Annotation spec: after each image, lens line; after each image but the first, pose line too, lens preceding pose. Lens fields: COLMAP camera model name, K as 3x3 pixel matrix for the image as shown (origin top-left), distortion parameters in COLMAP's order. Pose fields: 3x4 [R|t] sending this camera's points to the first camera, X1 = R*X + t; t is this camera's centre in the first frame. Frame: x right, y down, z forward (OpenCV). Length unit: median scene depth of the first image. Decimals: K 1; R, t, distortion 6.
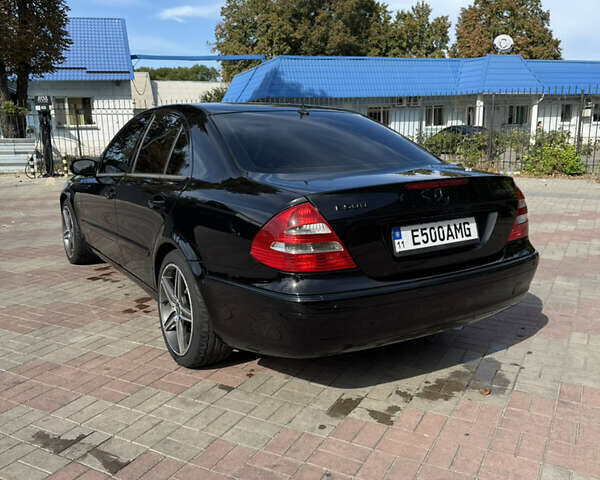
lens RADIAL K [[566.7, 0, 300.0], [0, 566.7, 240.0], [0, 0, 1]] dist [0.092341, -0.231947]
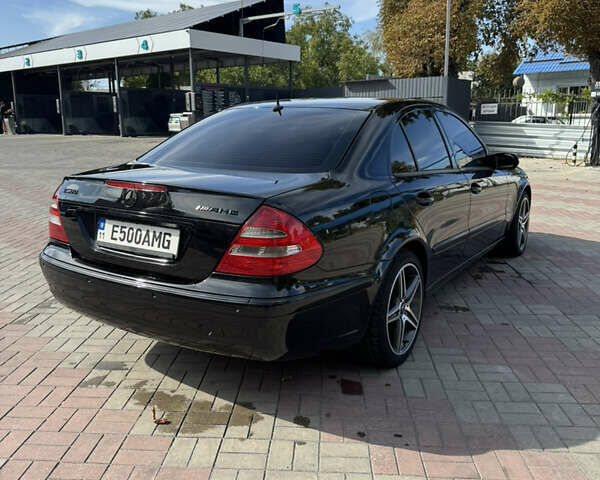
lens RADIAL K [[566.7, 0, 300.0], [0, 566.7, 240.0], [0, 0, 1]] dist [0.092341, -0.231947]
pose [[0.420810, 0.209090, -0.882723, 0.243147], [-0.183999, 0.972521, 0.142644, -0.038813], [0.888292, 0.102394, 0.447719, 0.159456]]
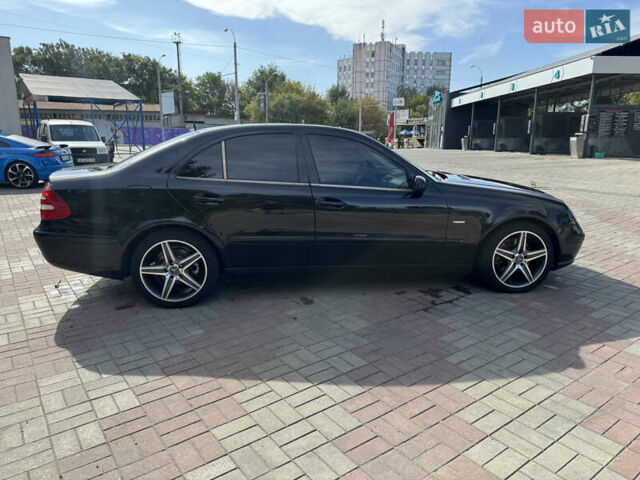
lens RADIAL K [[455.5, 0, 320.6], [0, 455.5, 254.8], [0, 0, 1]] dist [-0.032268, 0.000236]
pose [[-0.428239, 0.244822, -0.869870, 0.253279], [-0.164002, 0.925560, 0.341235, -0.099767], [0.888659, 0.288790, -0.356210, 0.473281]]
